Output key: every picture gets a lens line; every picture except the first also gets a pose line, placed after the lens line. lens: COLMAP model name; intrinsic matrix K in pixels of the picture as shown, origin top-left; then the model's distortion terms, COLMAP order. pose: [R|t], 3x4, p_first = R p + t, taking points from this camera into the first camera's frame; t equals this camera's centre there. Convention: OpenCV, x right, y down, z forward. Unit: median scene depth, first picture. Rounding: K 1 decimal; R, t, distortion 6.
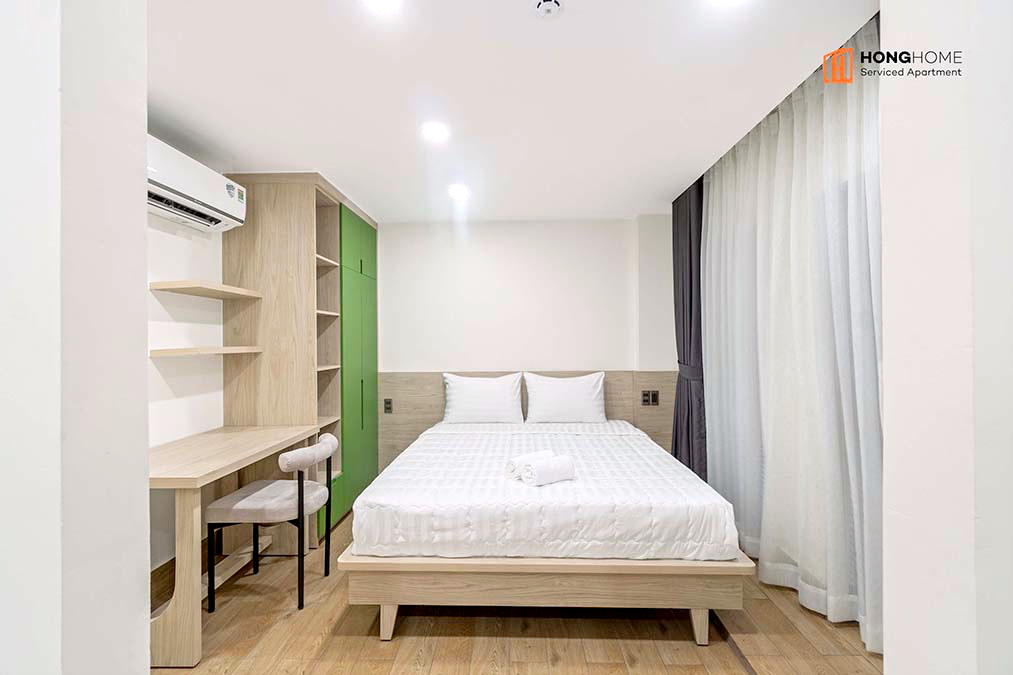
lens RADIAL K [[449.2, 0, 502.2], [0, 449.2, 345.1], [0, 0, 1]] dist [0.001466, 0.000088]
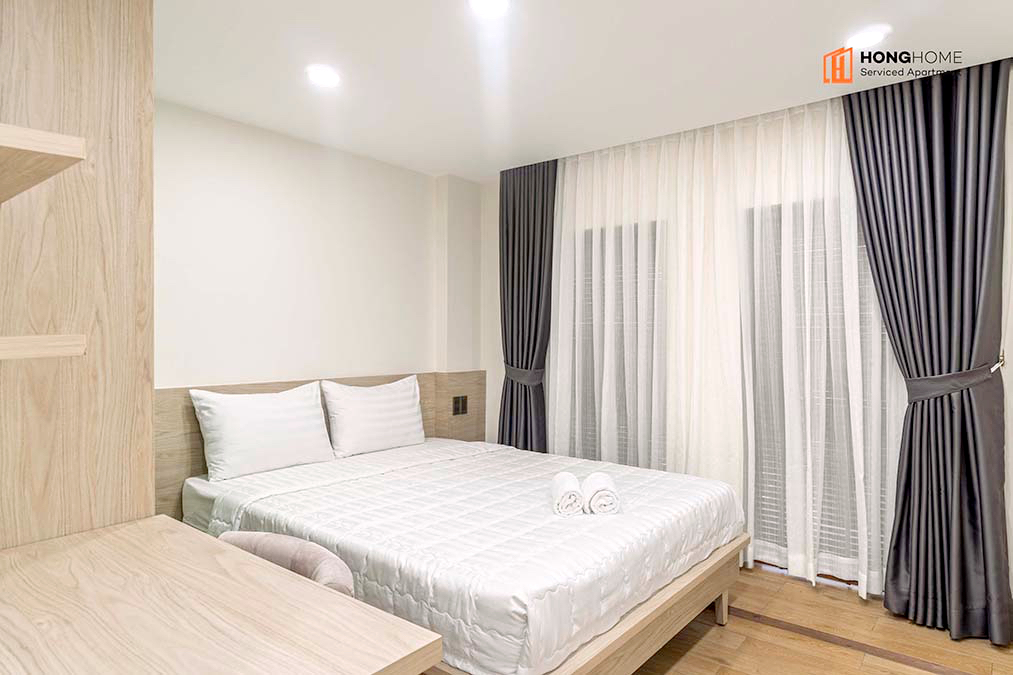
lens RADIAL K [[599.1, 0, 506.5], [0, 599.1, 337.5], [0, 0, 1]] dist [-0.003065, -0.000893]
pose [[0.614463, 0.012183, 0.788852, -0.483622], [-0.005610, 0.999923, -0.011073, 0.005593], [-0.788926, 0.002378, 0.614484, 0.262412]]
